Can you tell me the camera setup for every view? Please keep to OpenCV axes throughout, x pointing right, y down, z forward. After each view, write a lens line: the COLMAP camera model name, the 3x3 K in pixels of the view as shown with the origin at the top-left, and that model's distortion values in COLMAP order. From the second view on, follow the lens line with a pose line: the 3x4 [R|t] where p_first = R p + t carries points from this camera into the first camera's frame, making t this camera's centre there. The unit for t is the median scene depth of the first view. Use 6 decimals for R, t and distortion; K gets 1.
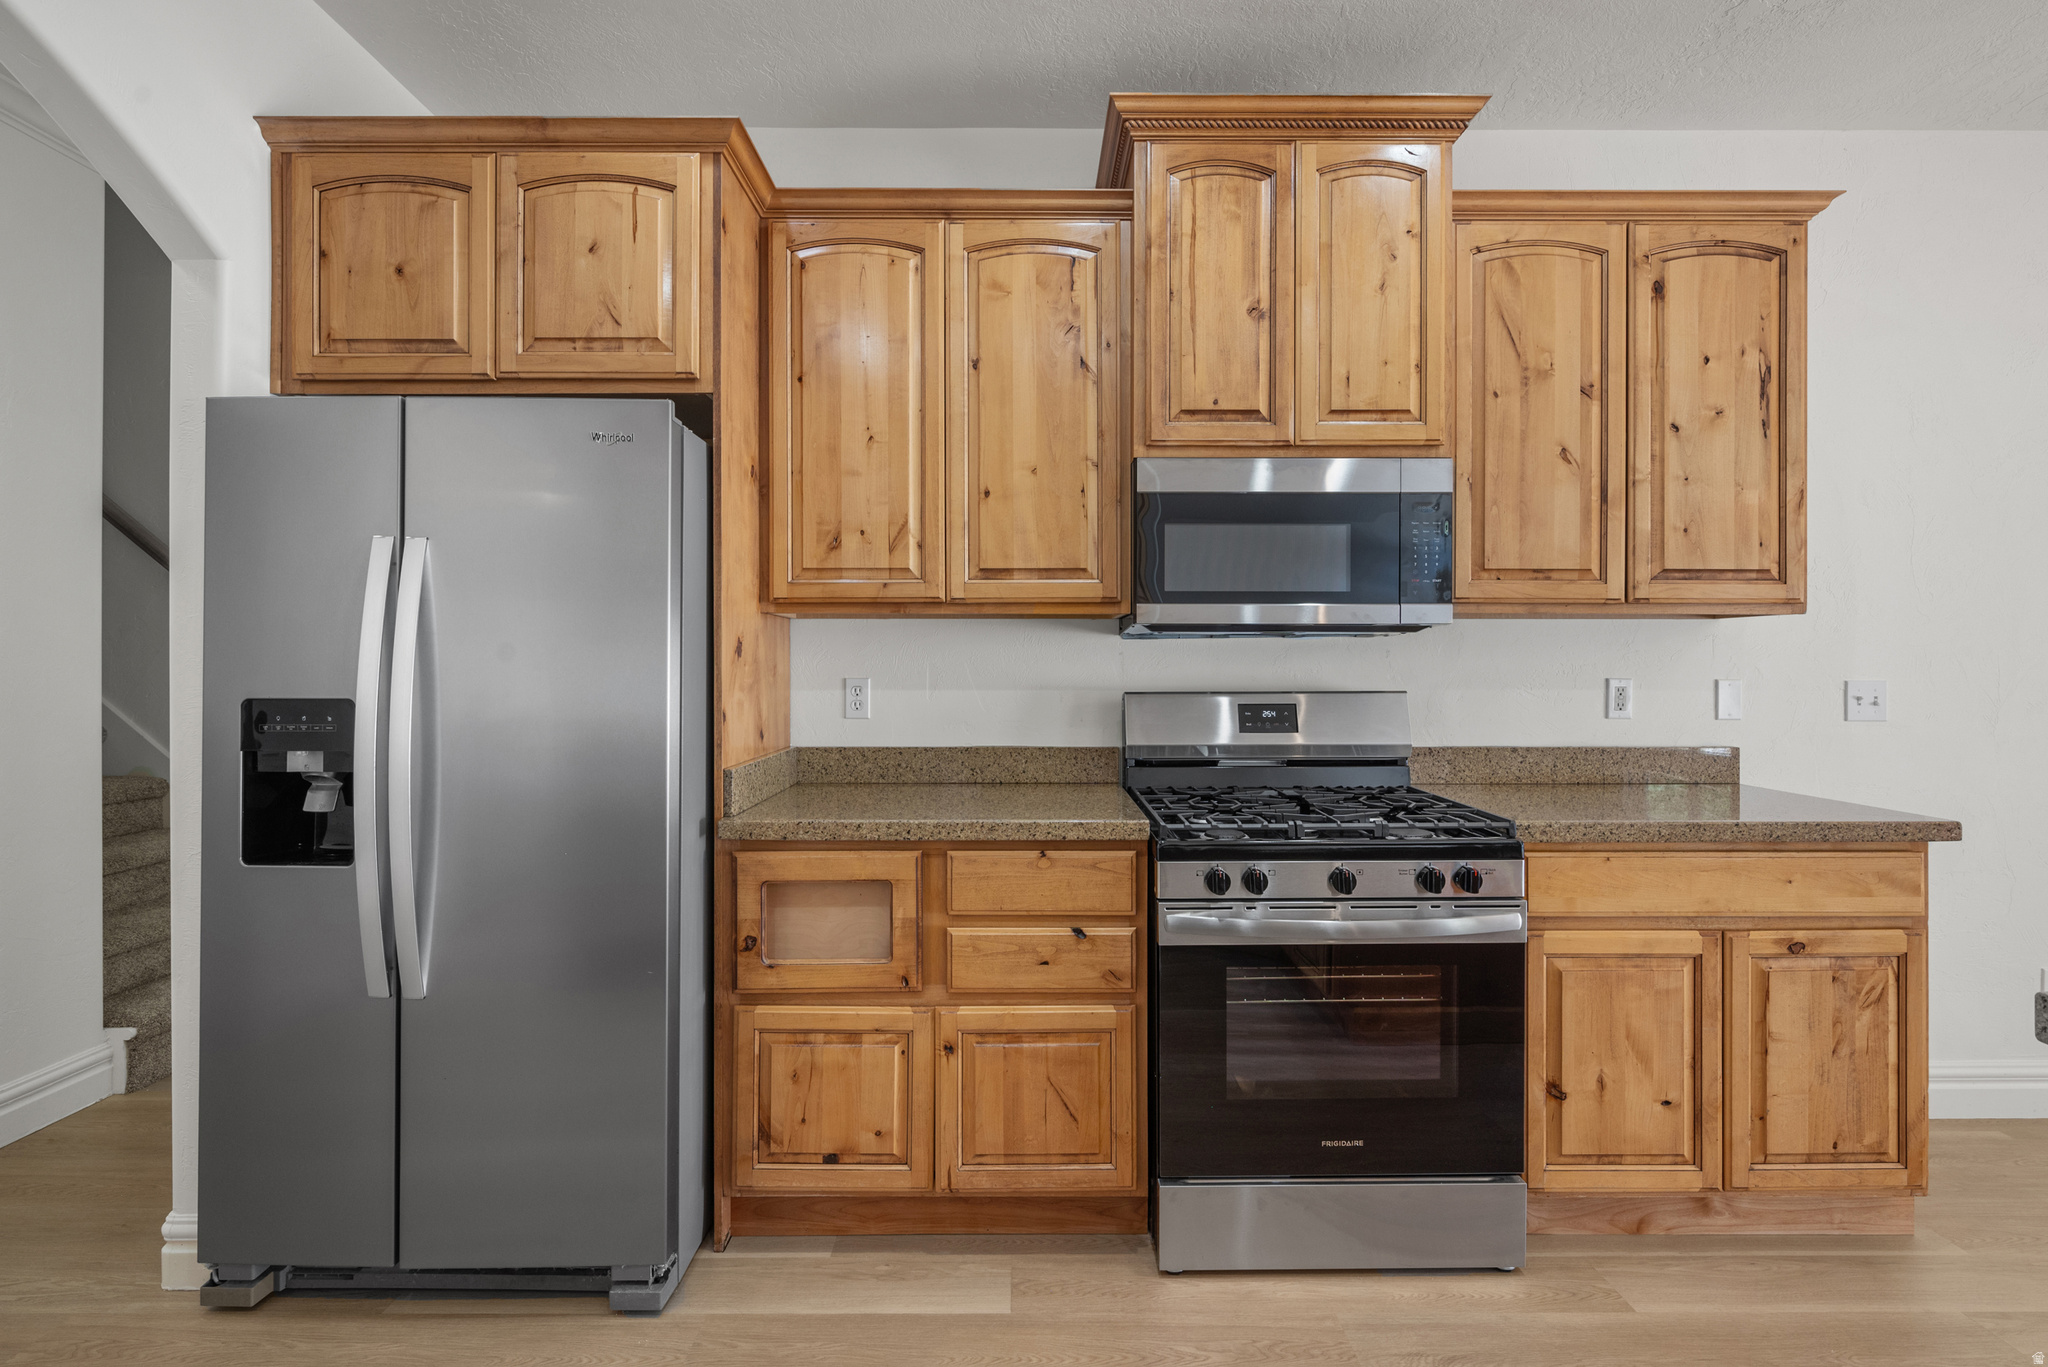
lens RADIAL K [[942.7, 0, 1010.7], [0, 942.7, 667.7], [0, 0, 1]] dist [-0.005179, 0.002312]
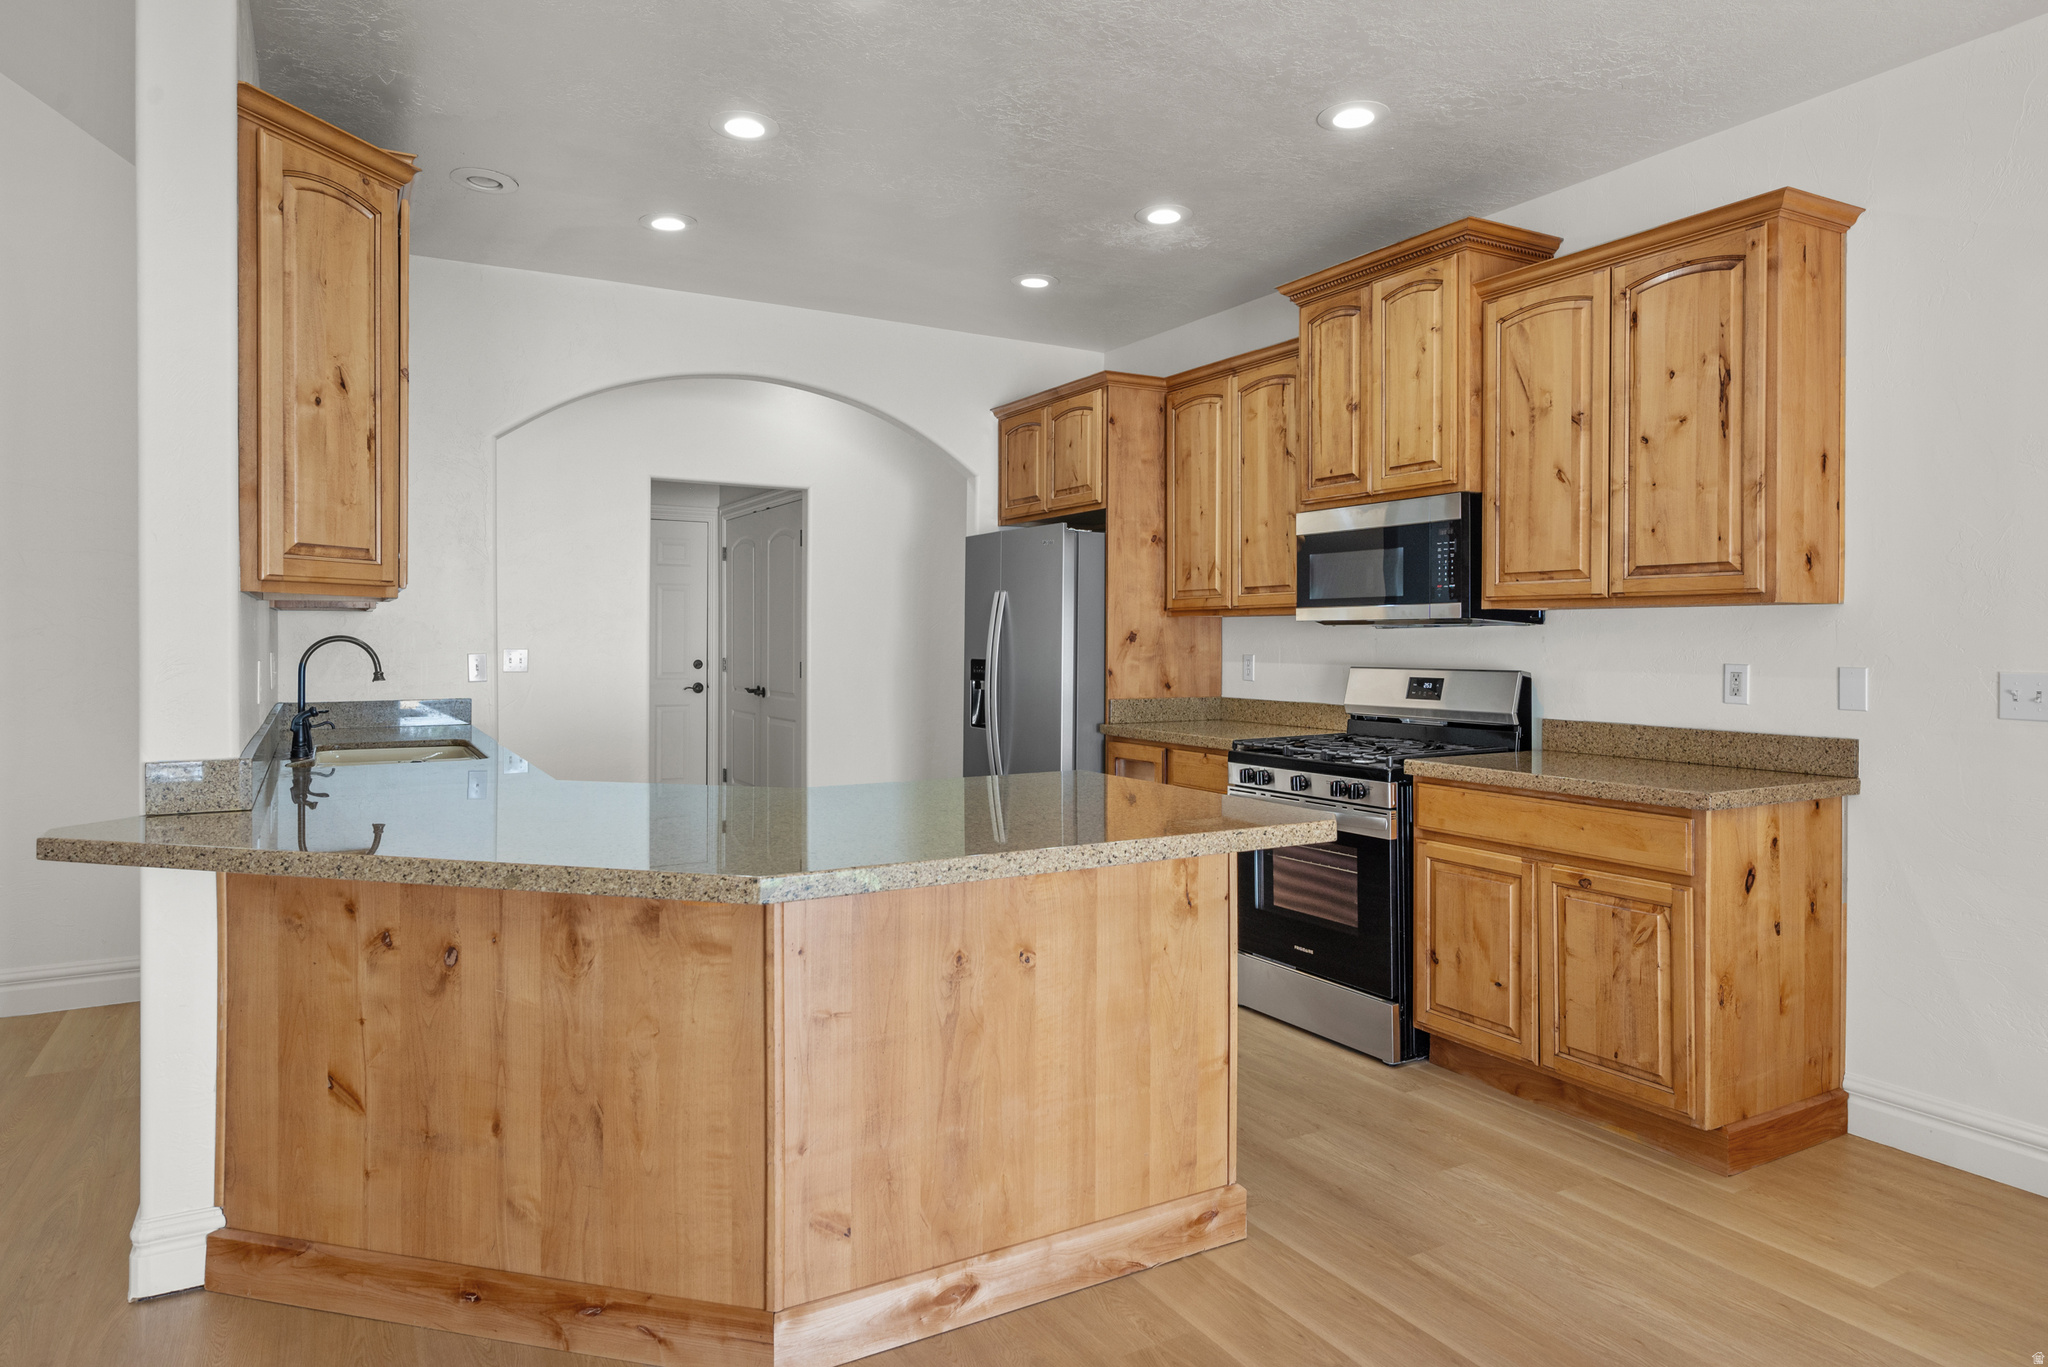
lens RADIAL K [[1235.9, 0, 1041.1], [0, 1235.9, 644.4], [0, 0, 1]] dist [0.005957, -0.000130]
pose [[0.503972, 0.004244, -0.863709, 1.622822], [-0.002638, 0.999991, 0.003374, -0.014107], [0.863716, 0.000578, 0.503979, -0.368171]]
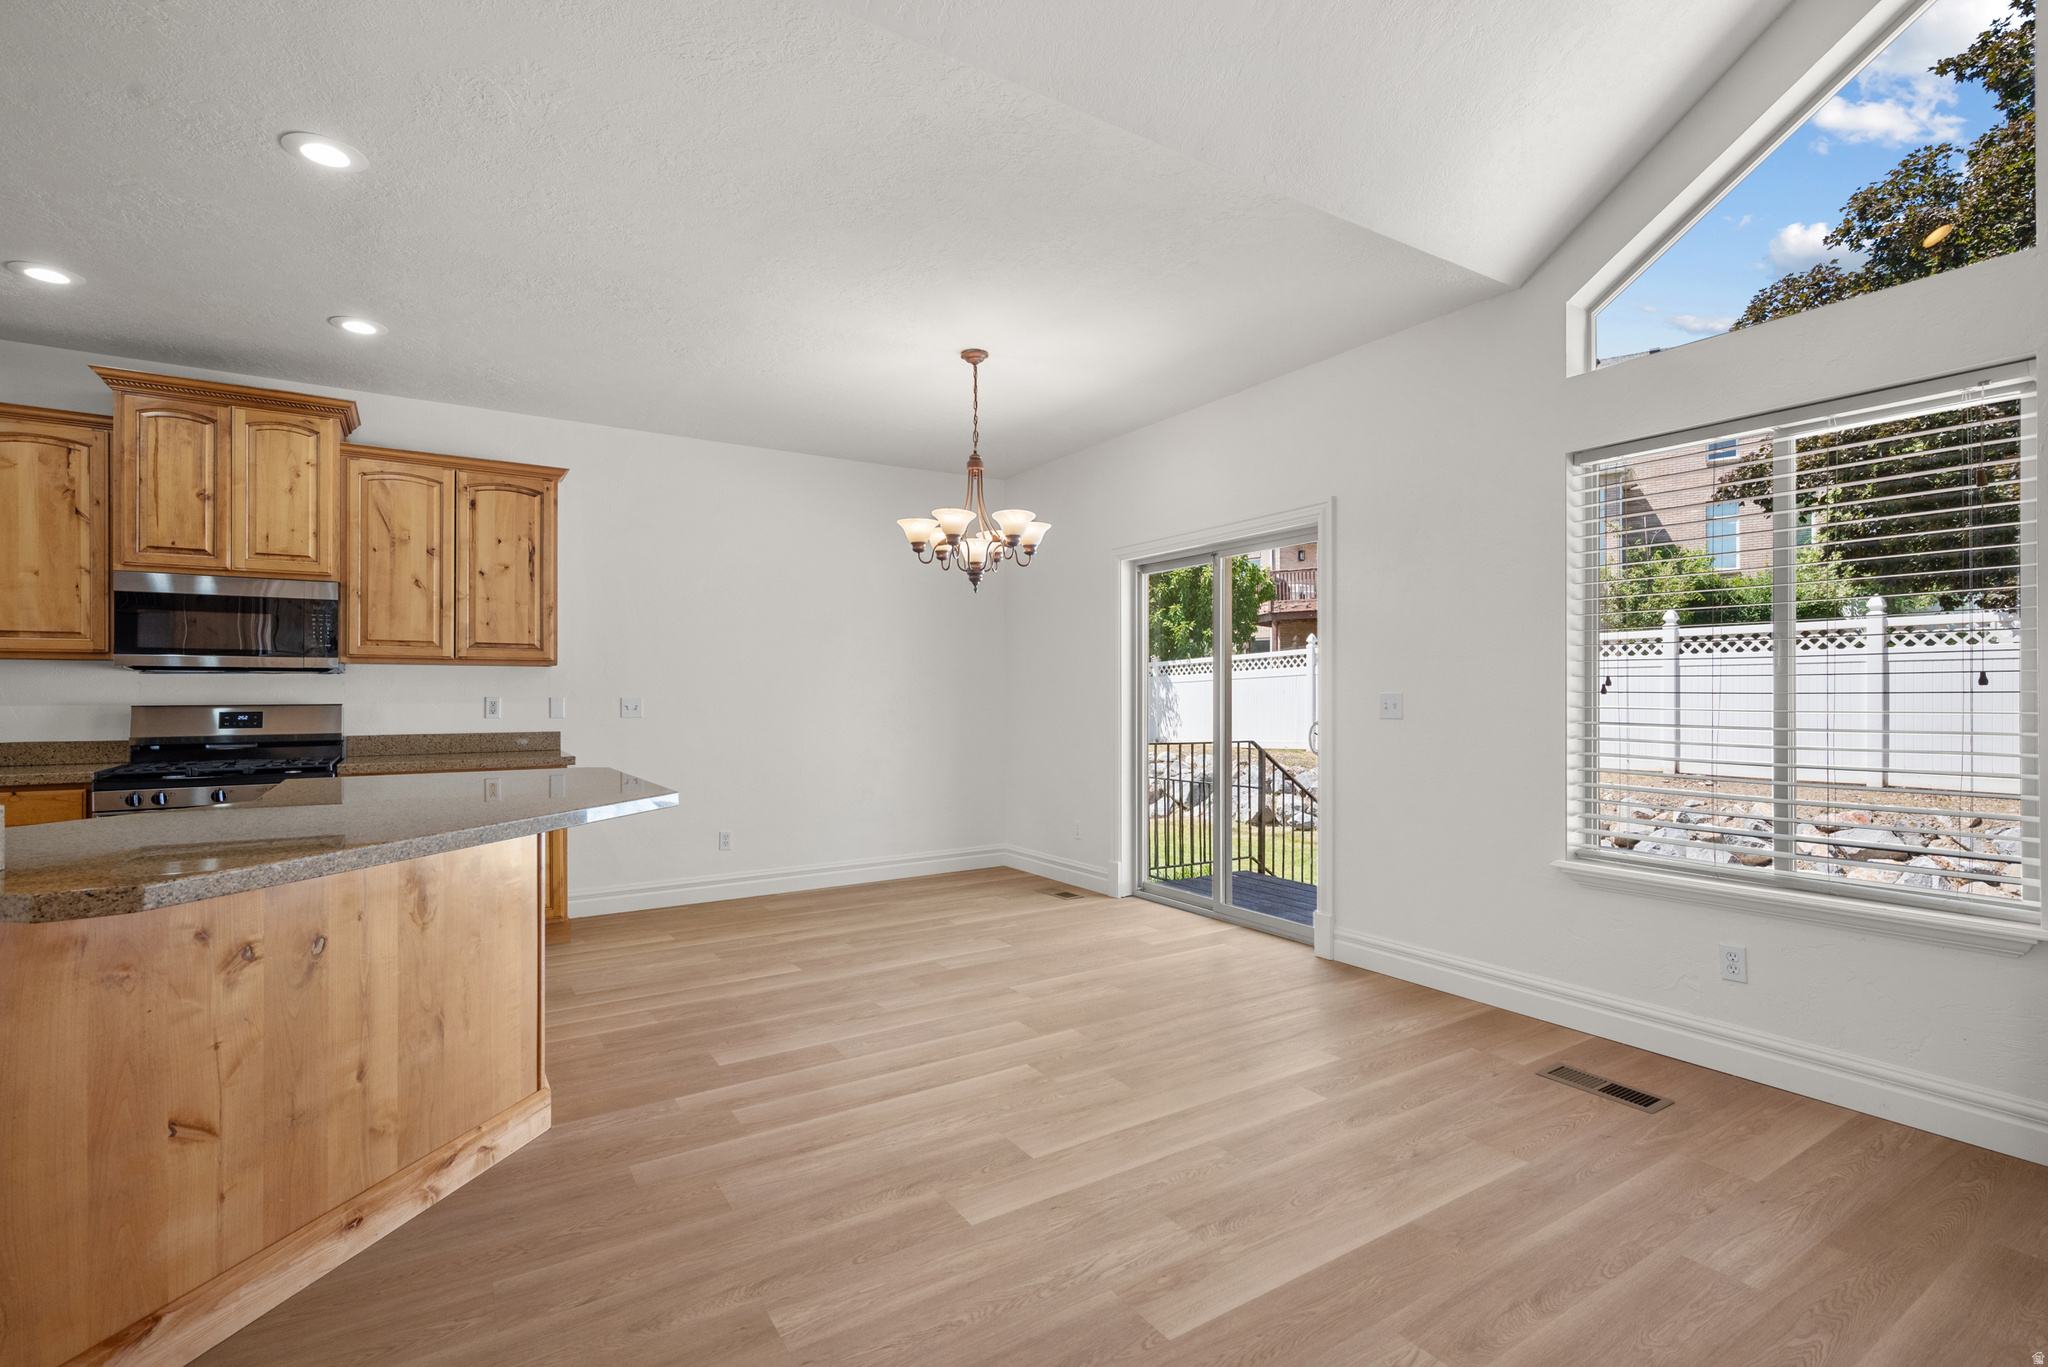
lens RADIAL K [[942.7, 0, 1034.4], [0, 942.7, 693.5], [0, 0, 1]] dist [-0.005179, 0.002312]
pose [[0.836371, -0.000711, 0.548163, 0.590617], [0.003338, 0.999987, -0.003796, 0.017189], [-0.548153, 0.005005, 0.836363, -1.362429]]
